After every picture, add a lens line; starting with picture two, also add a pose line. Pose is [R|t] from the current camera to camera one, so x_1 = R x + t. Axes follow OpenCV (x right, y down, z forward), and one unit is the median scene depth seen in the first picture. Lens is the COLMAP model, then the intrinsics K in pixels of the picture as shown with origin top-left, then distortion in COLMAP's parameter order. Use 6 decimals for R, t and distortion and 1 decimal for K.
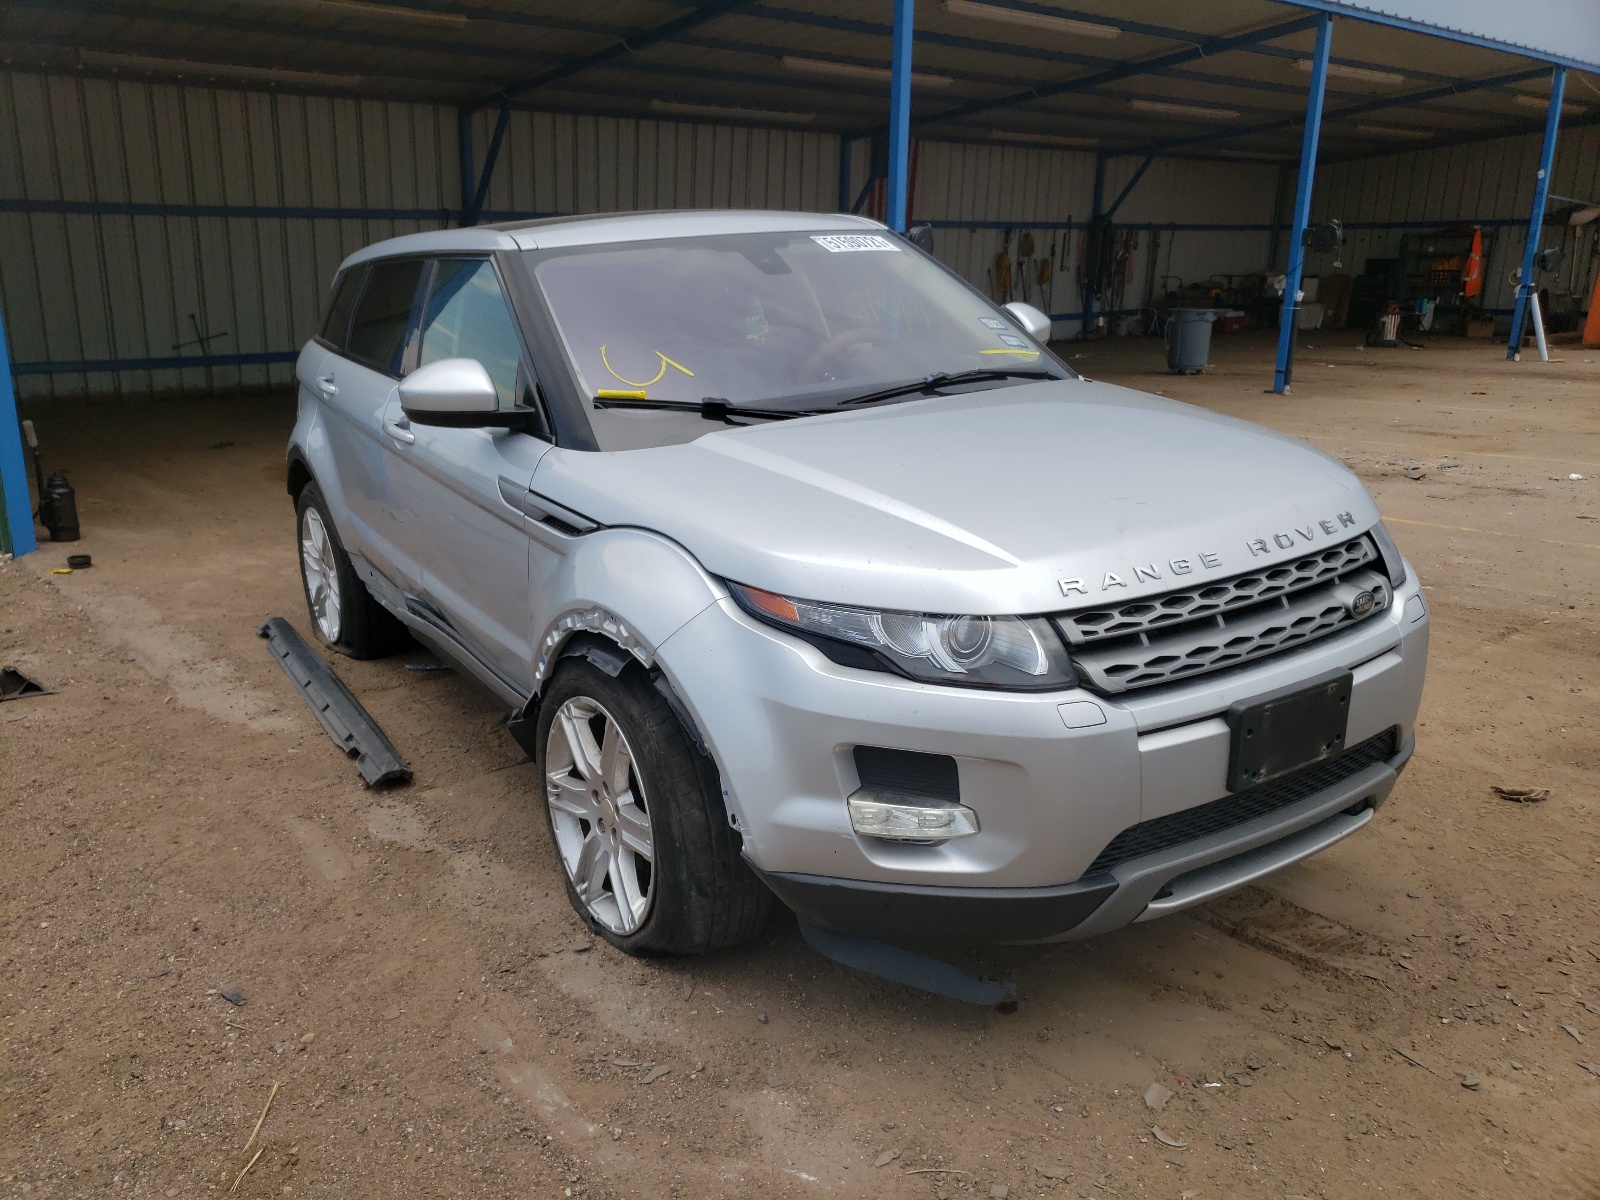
lens RADIAL K [[1227.2, 0, 796.1], [0, 1227.2, 592.1], [0, 0, 1]] dist [0.011268, -0.005084]
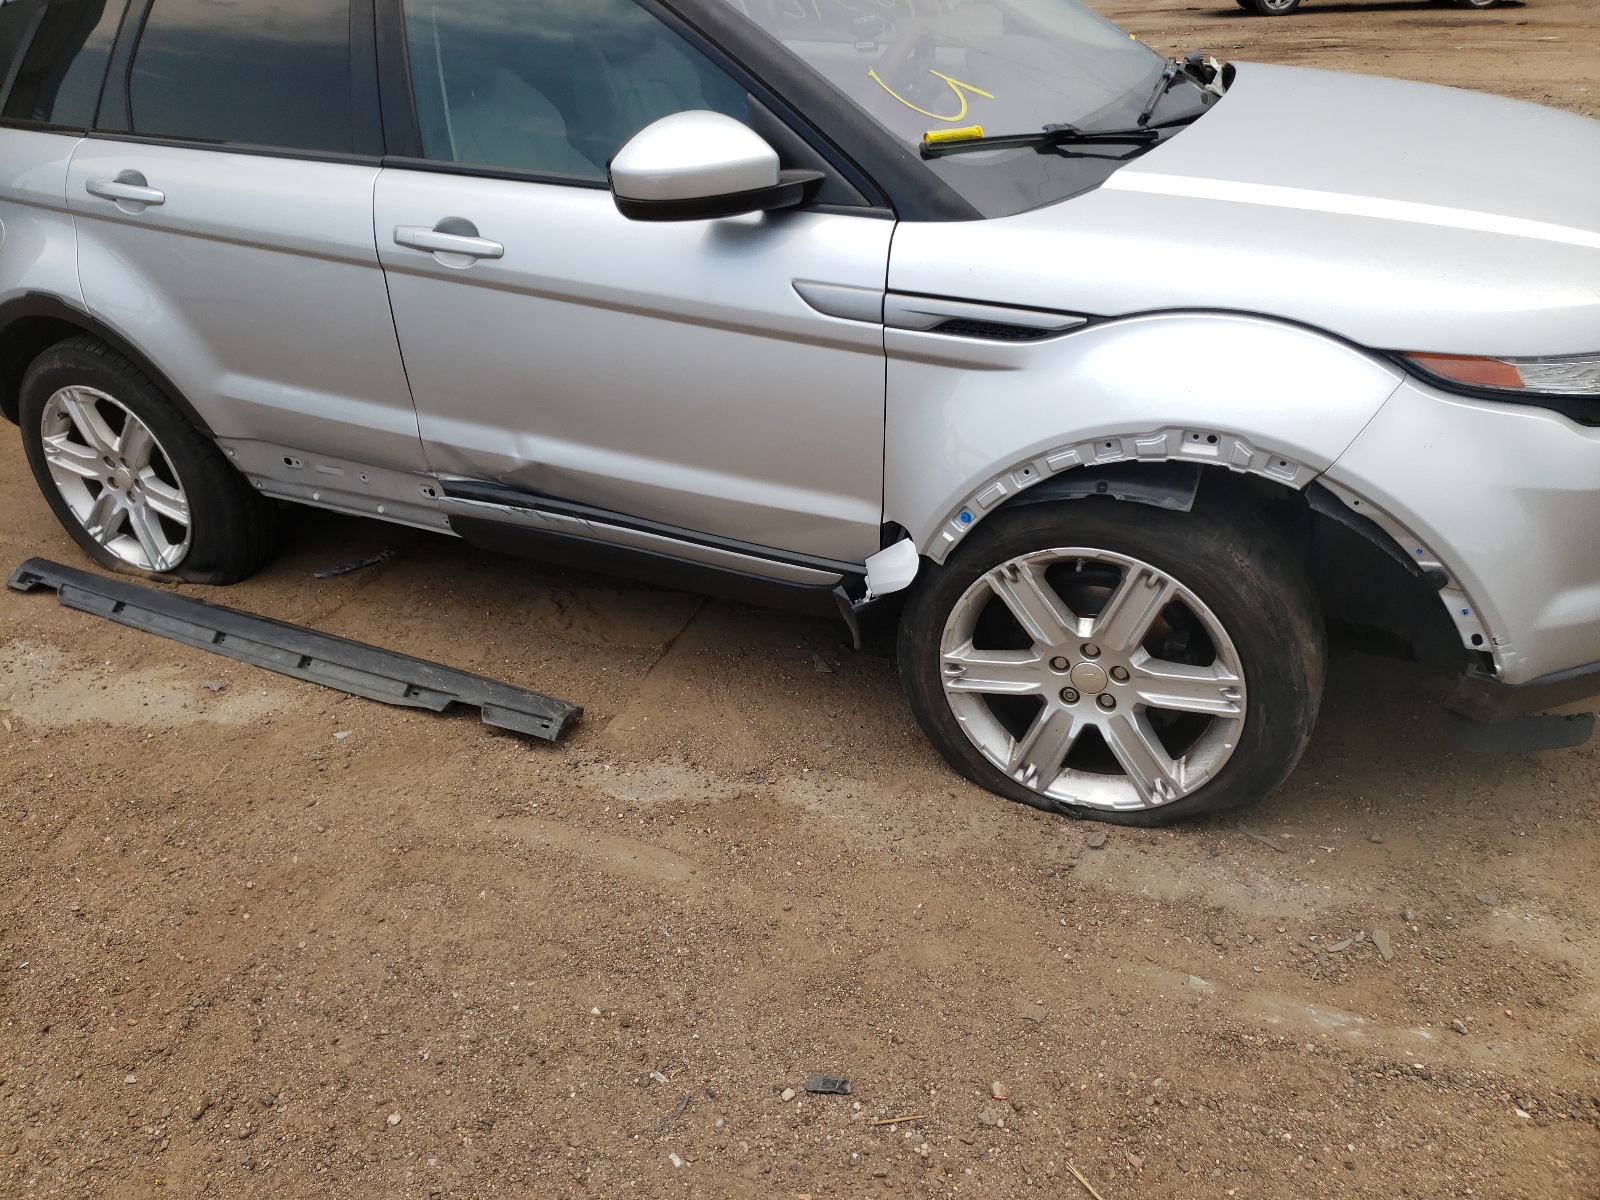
lens RADIAL K [[1227.2, 0, 812.1], [0, 1227.2, 567.6], [0, 0, 1]] dist [0.011268, -0.005084]
pose [[0.861857, -0.270752, 0.428831, -0.616093], [0.176791, 0.952923, 0.246337, -0.114924], [-0.475340, -0.136494, 0.869150, 0.390007]]
